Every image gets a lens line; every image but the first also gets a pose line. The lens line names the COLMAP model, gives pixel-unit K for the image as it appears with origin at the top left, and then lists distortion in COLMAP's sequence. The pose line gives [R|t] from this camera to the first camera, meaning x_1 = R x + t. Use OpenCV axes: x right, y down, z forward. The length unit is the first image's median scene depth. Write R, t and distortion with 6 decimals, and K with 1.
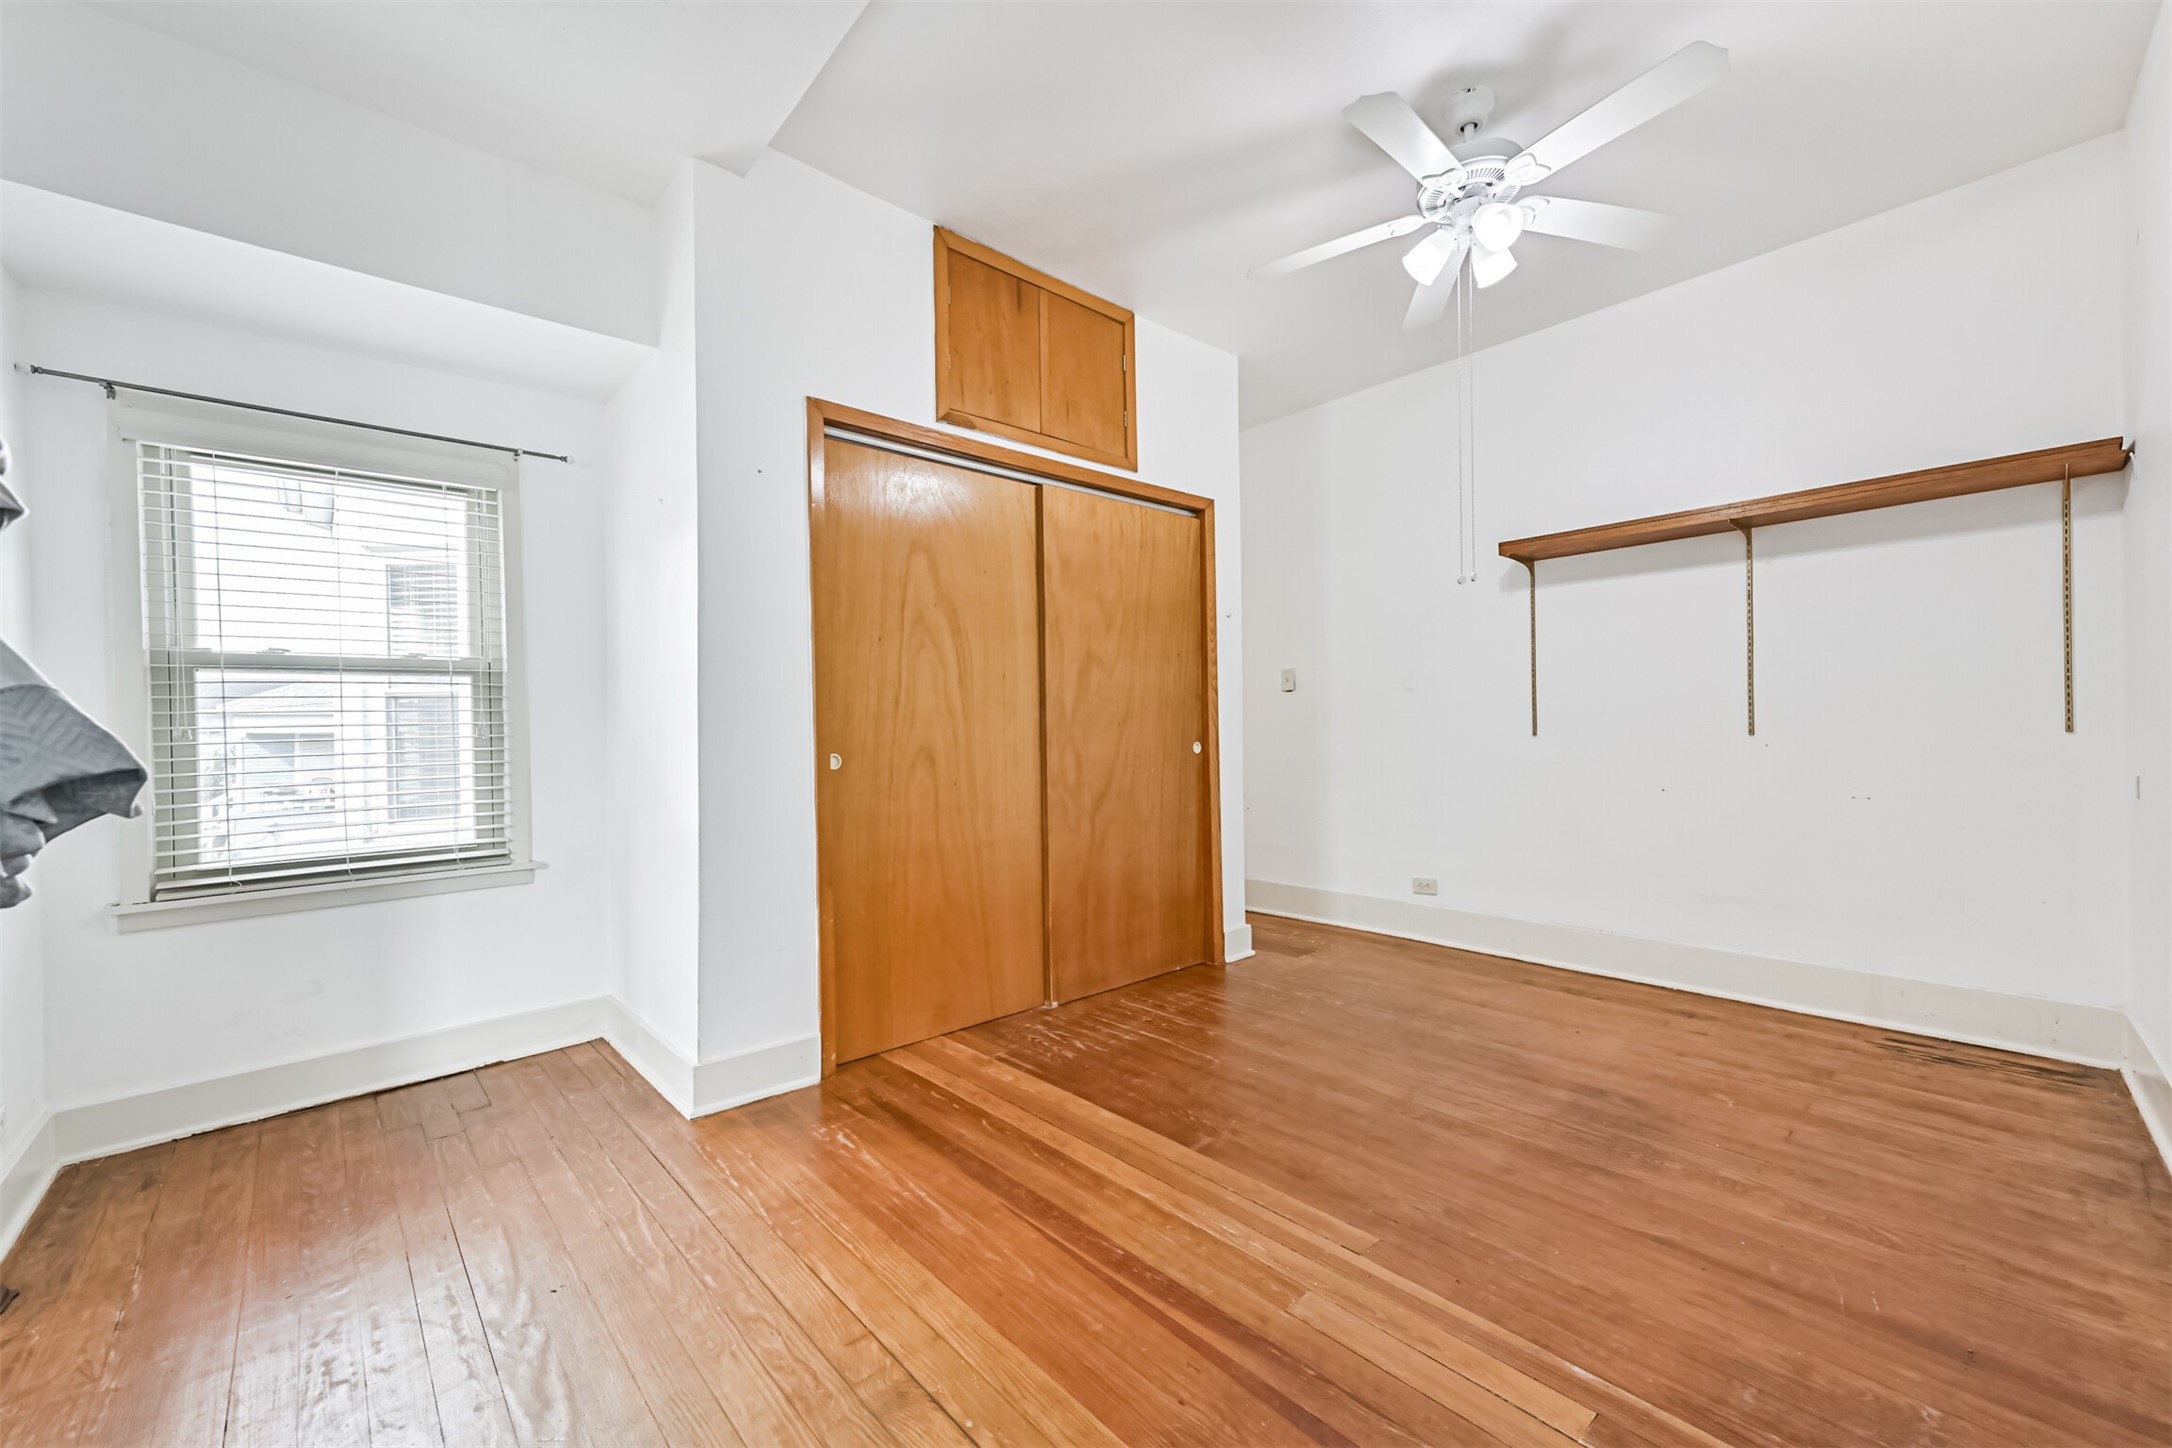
lens RADIAL K [[871.2, 0, 1102.7], [0, 871.2, 719.9], [0, 0, 1]] dist [-0.000874, 0.000678]
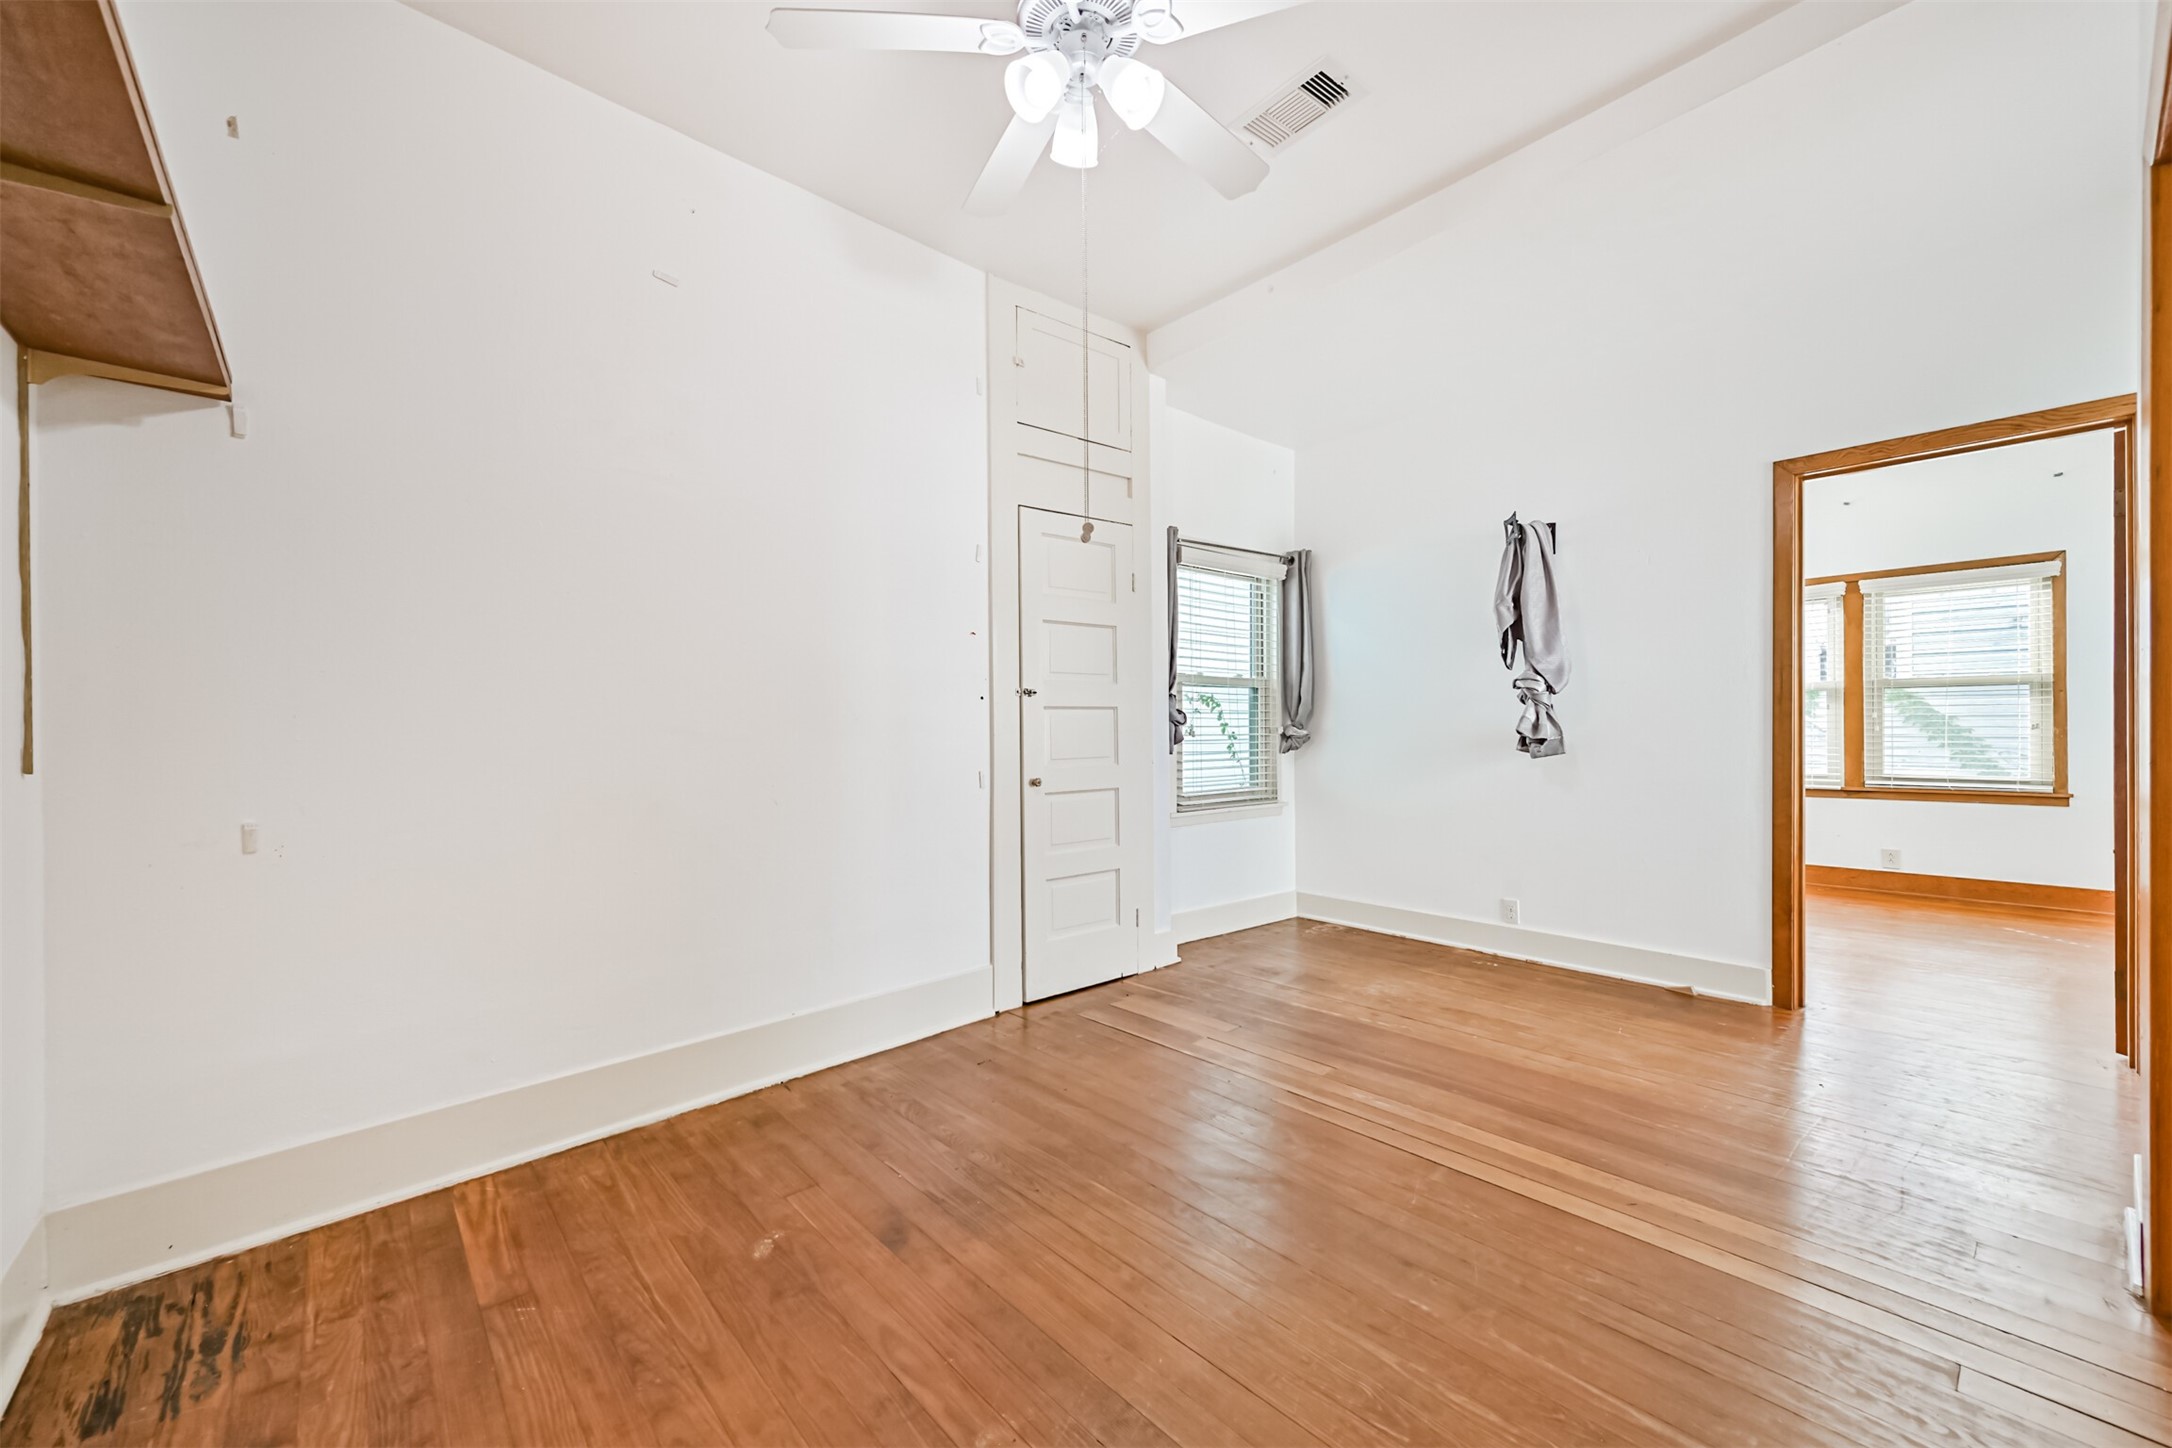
lens RADIAL K [[868.5, 0, 1083.9], [0, 868.5, 733.7], [0, 0, 1]] dist [-0.000472, 0.000089]
pose [[-0.999363, 0.025154, 0.025312, 0.465310], [0.025121, 0.999683, -0.001632, 0.003139], [-0.025345, -0.000996, -0.999678, 1.962974]]
